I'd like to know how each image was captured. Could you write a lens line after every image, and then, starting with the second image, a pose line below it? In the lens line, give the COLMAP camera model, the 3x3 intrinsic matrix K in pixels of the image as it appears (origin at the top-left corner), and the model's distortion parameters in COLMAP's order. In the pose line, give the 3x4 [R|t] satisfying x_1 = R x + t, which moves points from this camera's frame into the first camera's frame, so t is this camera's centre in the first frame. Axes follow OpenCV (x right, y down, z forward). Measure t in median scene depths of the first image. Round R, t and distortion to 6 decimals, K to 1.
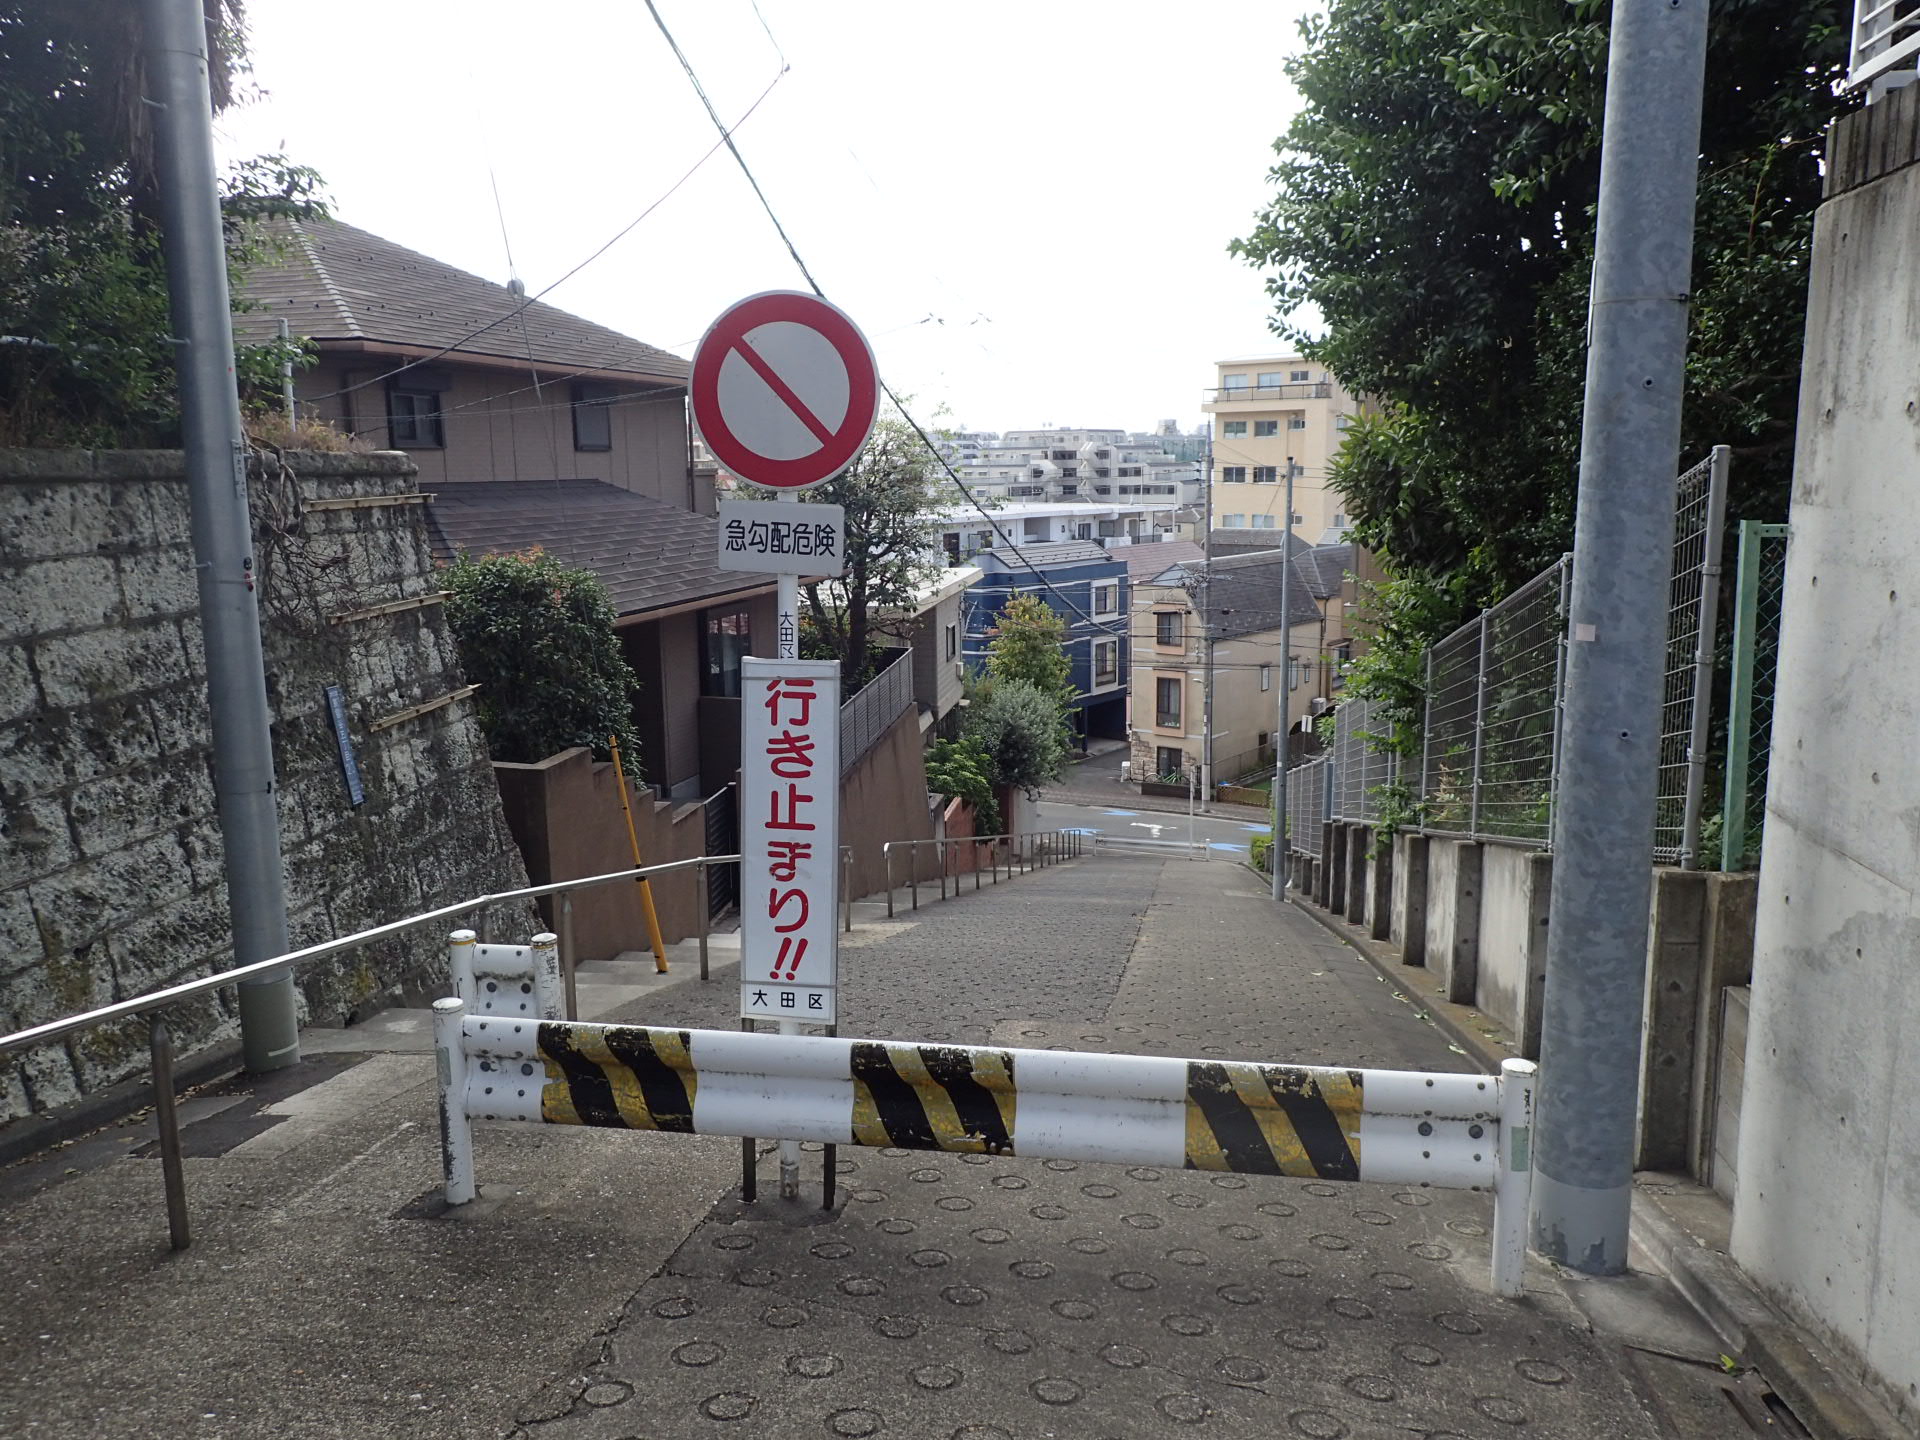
lens RADIAL K [[1417.2, 0, 960.0], [0, 1417.2, 720.0], [0, 0, 1]] dist [-0.001186, -0.000159]
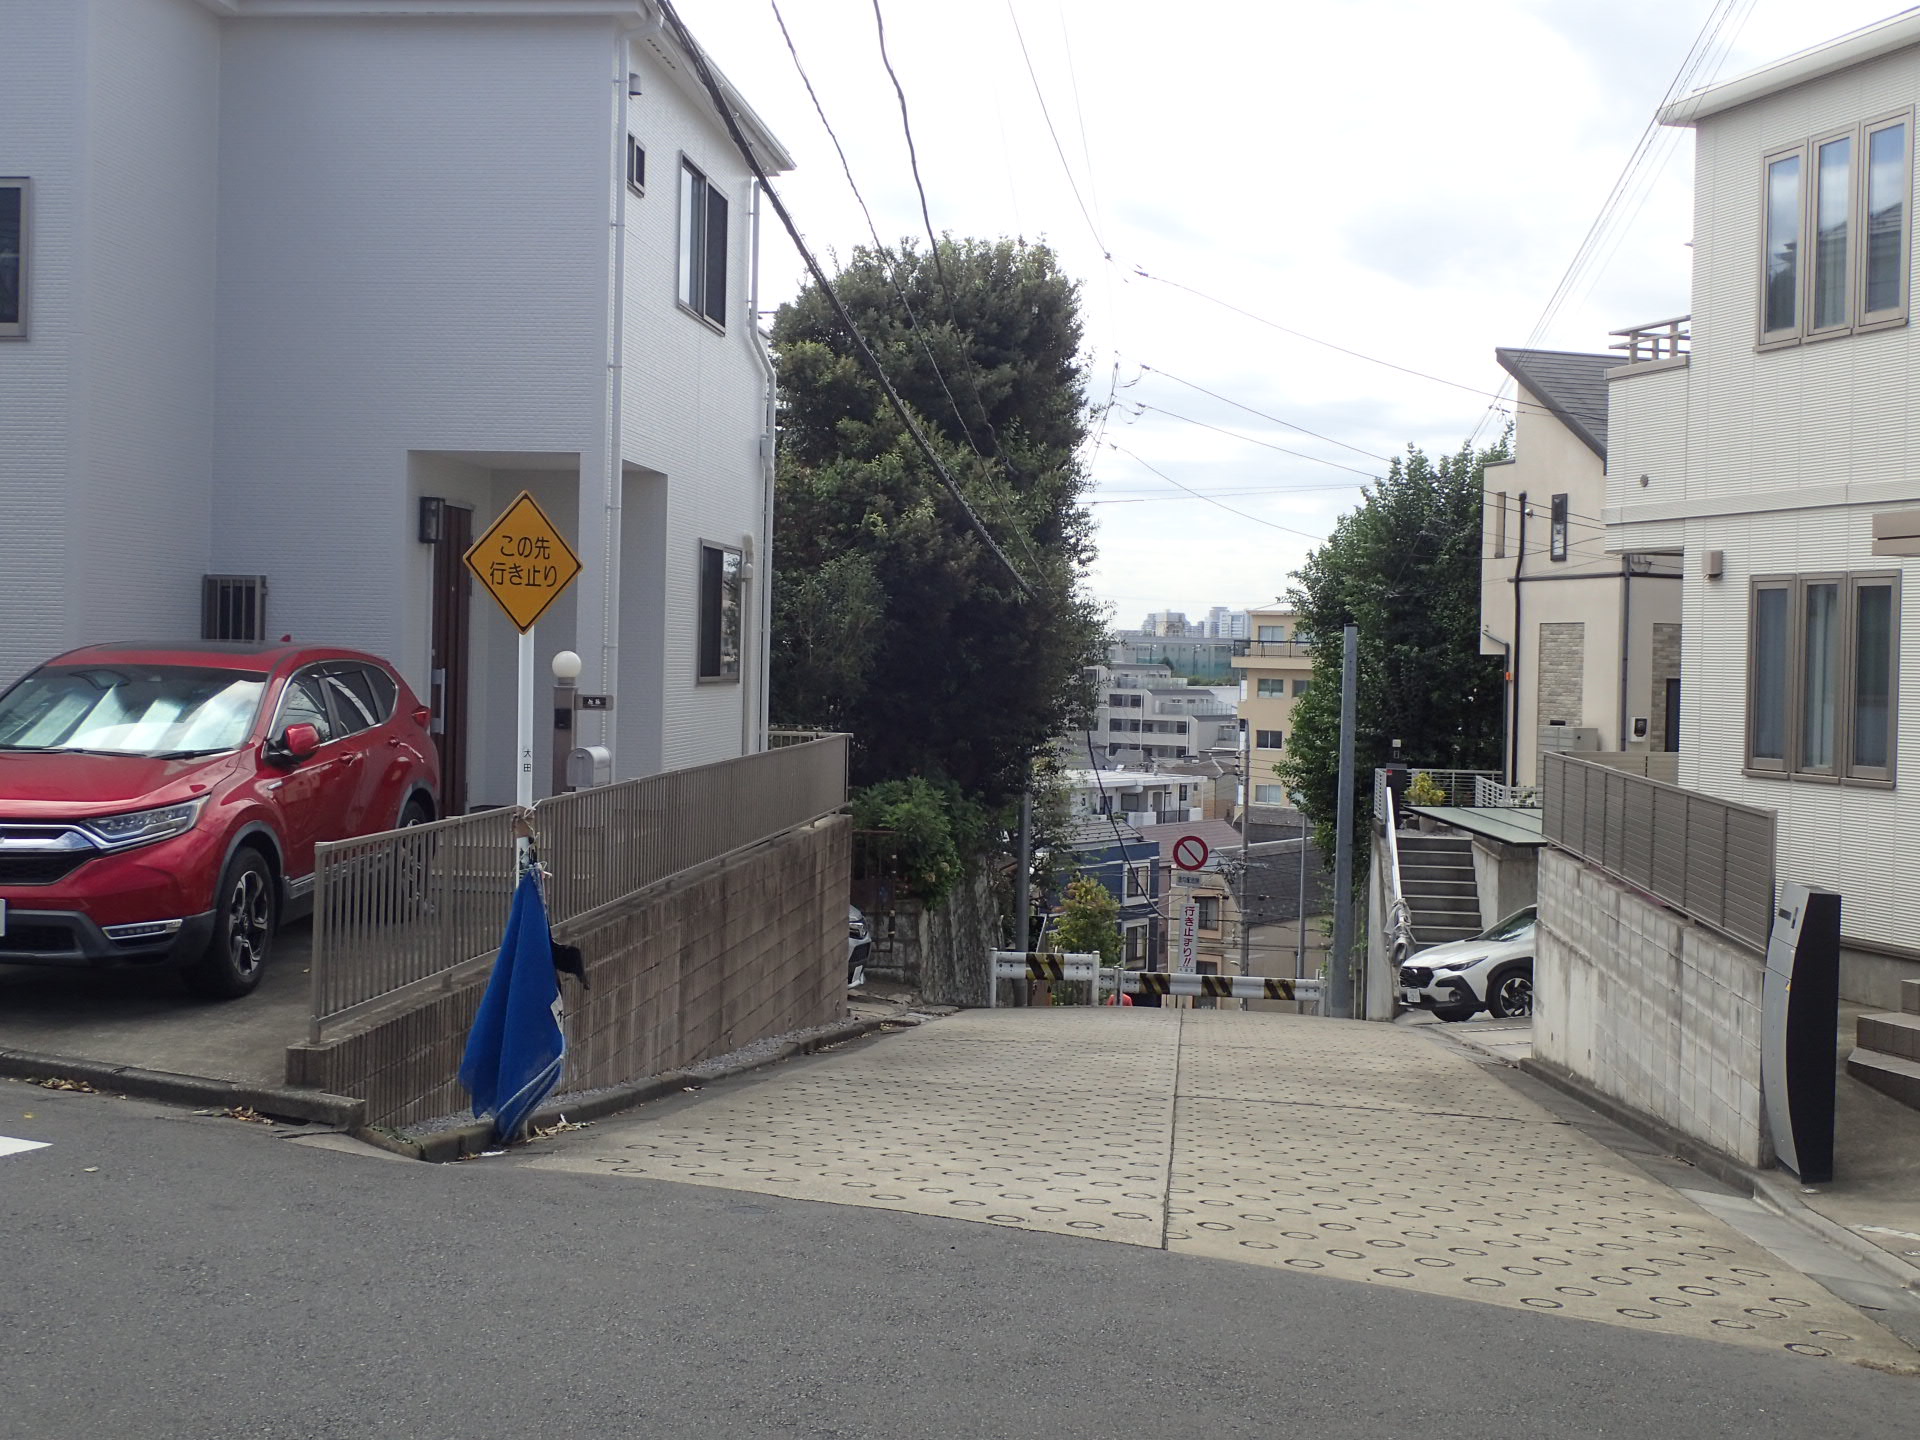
lens RADIAL K [[2267.2, 0, 960.0], [0, 2267.2, 720.0], [0, 0, 1]] dist [-0.112147, 0.000445]
pose [[0.997901, 0.035691, 0.054037, -0.106680], [-0.027200, 0.988247, -0.150424, 0.041970], [-0.058771, 0.148639, 0.987144, -0.539798]]
